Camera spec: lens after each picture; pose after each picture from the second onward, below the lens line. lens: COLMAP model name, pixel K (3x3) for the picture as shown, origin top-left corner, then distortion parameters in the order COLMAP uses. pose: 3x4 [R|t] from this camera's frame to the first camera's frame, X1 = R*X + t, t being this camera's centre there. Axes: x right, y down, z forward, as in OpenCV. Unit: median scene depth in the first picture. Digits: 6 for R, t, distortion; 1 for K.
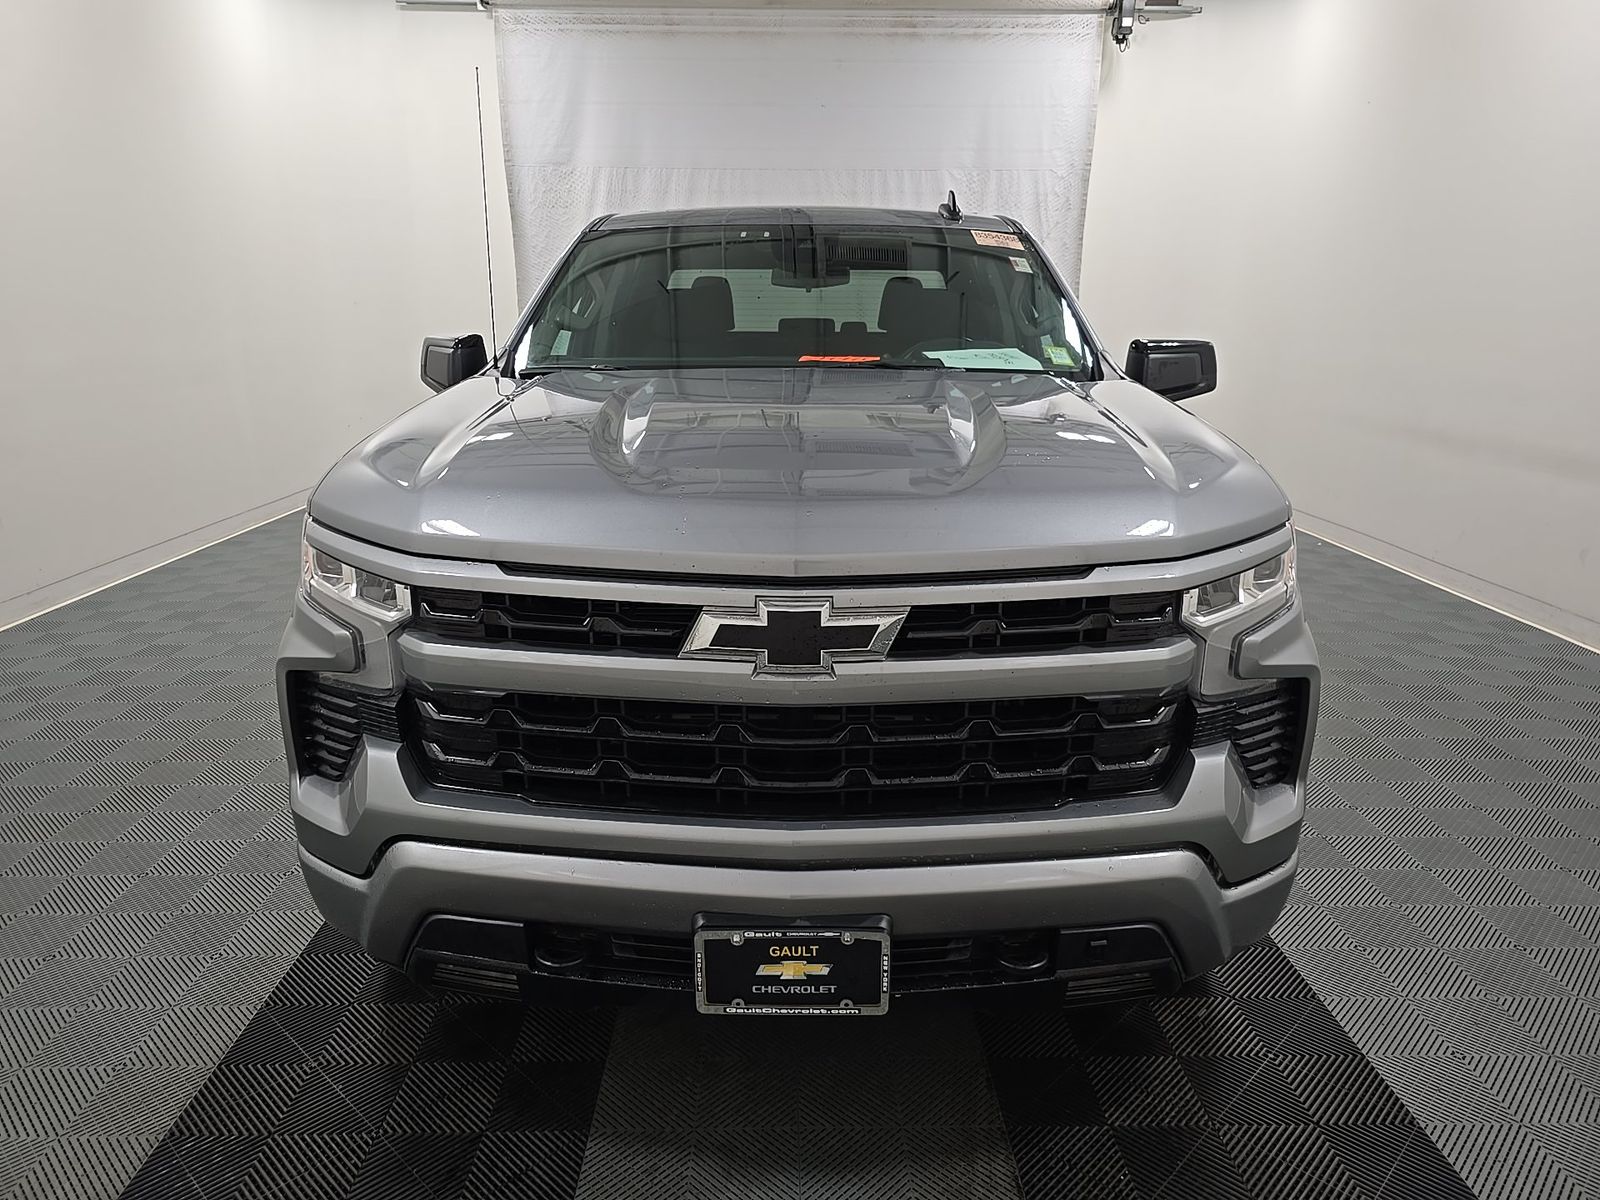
lens RADIAL K [[1078.0, 0, 800.0], [0, 1078.0, 600.0], [0, 0, 1]] dist [0.045706, -0.047452]
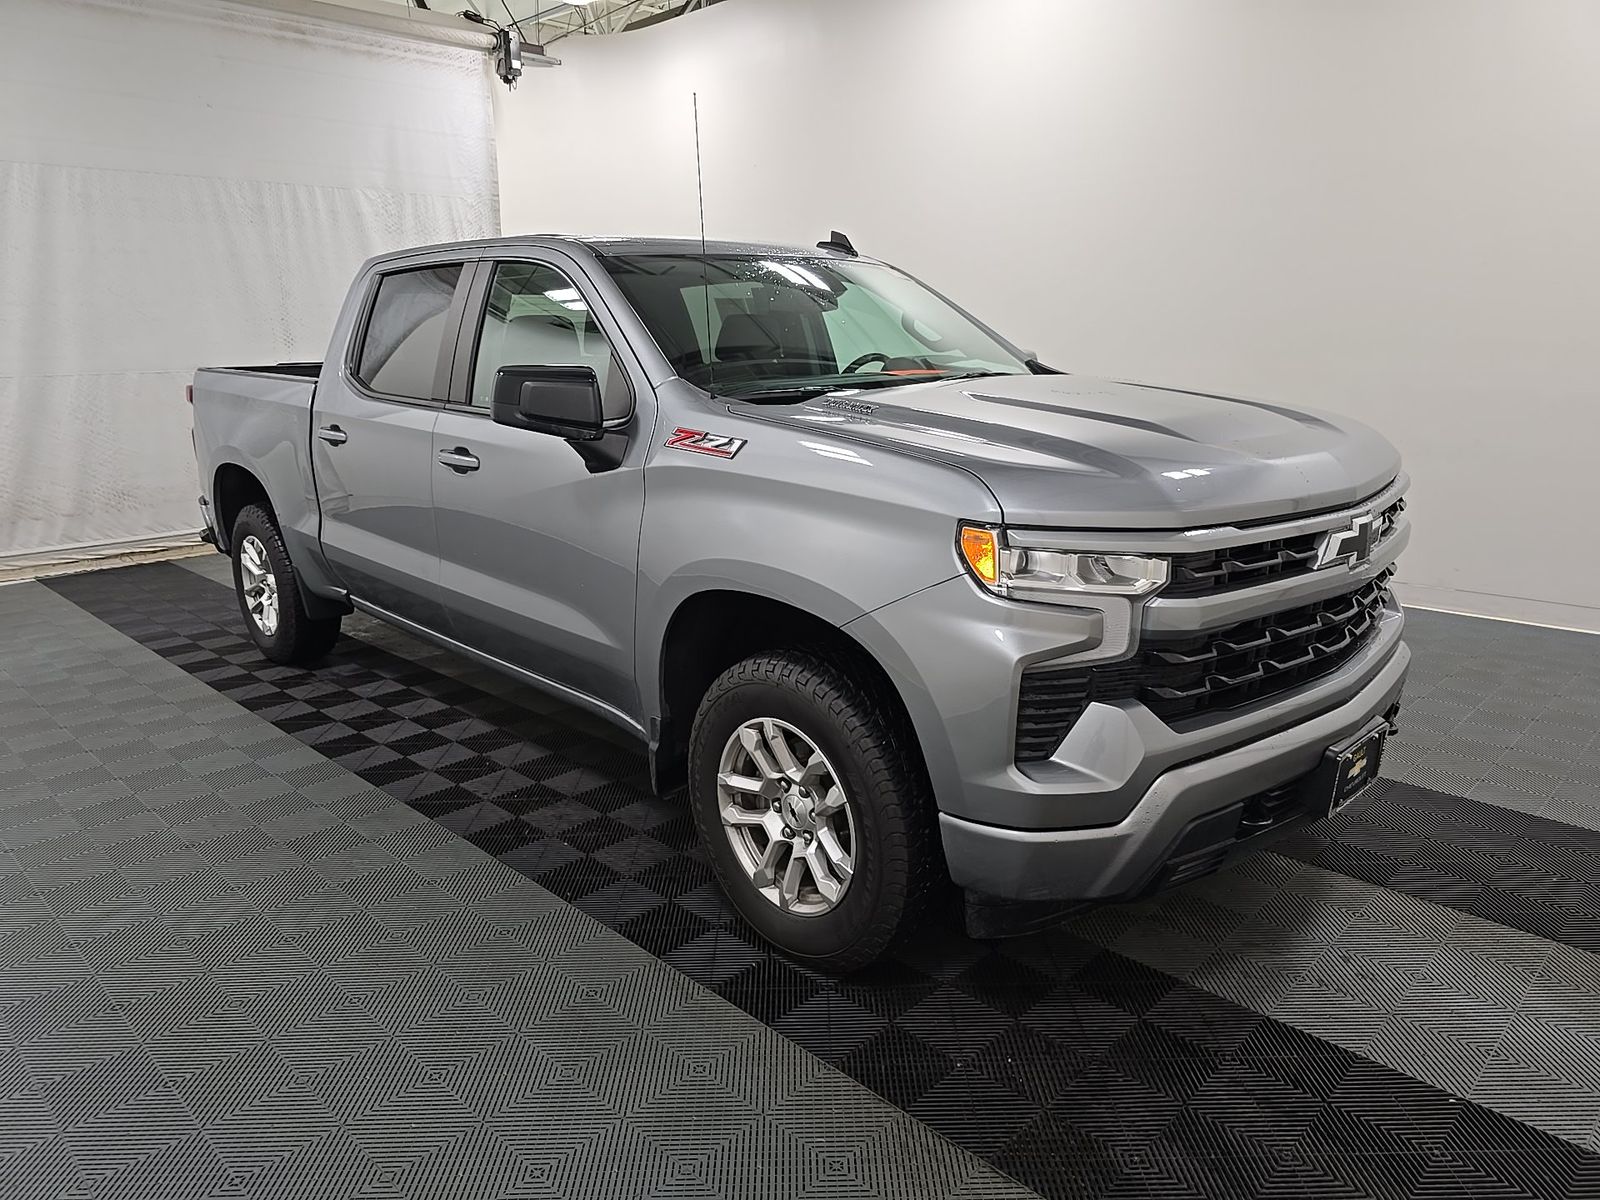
lens RADIAL K [[1092.2, 0, 803.2], [0, 1092.2, 607.5], [0, 0, 1]] dist [-0.003792, 0.003427]
pose [[0.713275, -0.185407, 0.675917, -0.307625], [0.196905, 0.978546, 0.060631, -0.023263], [-0.672657, 0.089845, 0.734480, 0.079265]]
